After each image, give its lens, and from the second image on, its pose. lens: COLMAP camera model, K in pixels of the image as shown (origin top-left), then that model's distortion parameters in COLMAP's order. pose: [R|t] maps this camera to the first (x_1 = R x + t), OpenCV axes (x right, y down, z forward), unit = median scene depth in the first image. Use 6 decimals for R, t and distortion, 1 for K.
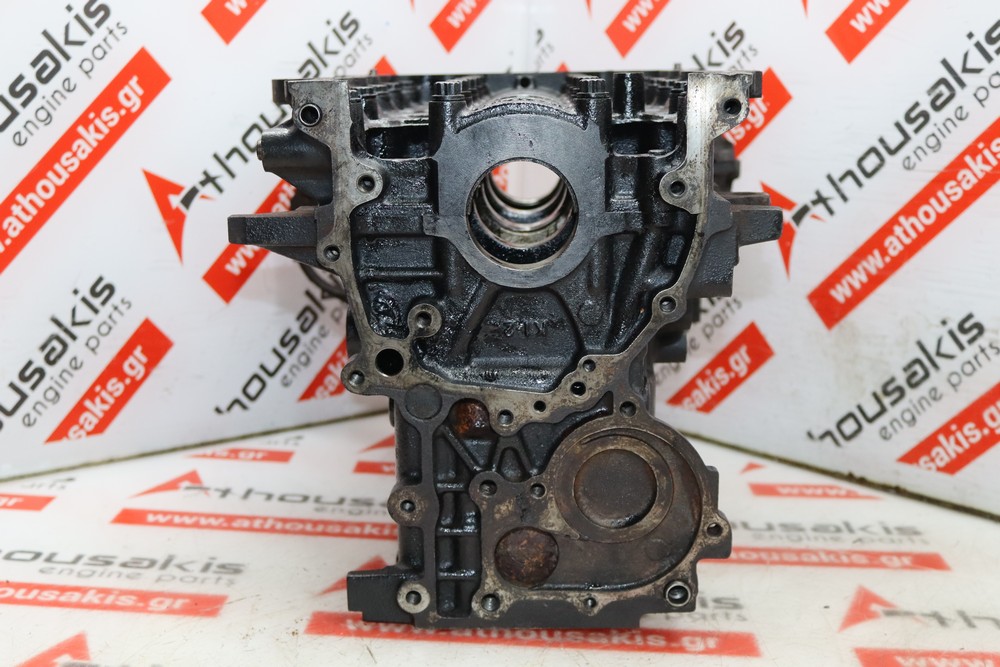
lens RADIAL K [[1323.9, 0, 507.8], [0, 1323.9, 331.1], [0, 0, 1]] dist [-0.023841, 0.000000]
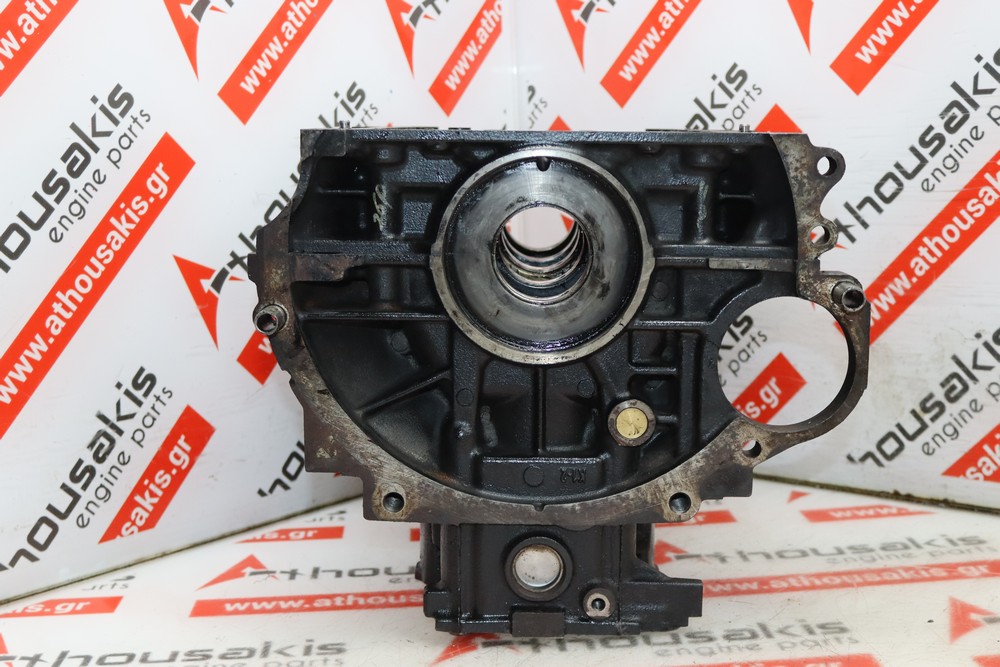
lens RADIAL K [[1323.9, 0, 498.6], [0, 1323.9, 343.8], [0, 0, 1]] dist [-0.023841, 0.000000]
pose [[0.992793, -0.091903, 0.076909, -0.120163], [0.094499, 0.995048, -0.030805, -0.003714], [-0.073697, 0.037851, 0.996562, 0.000308]]
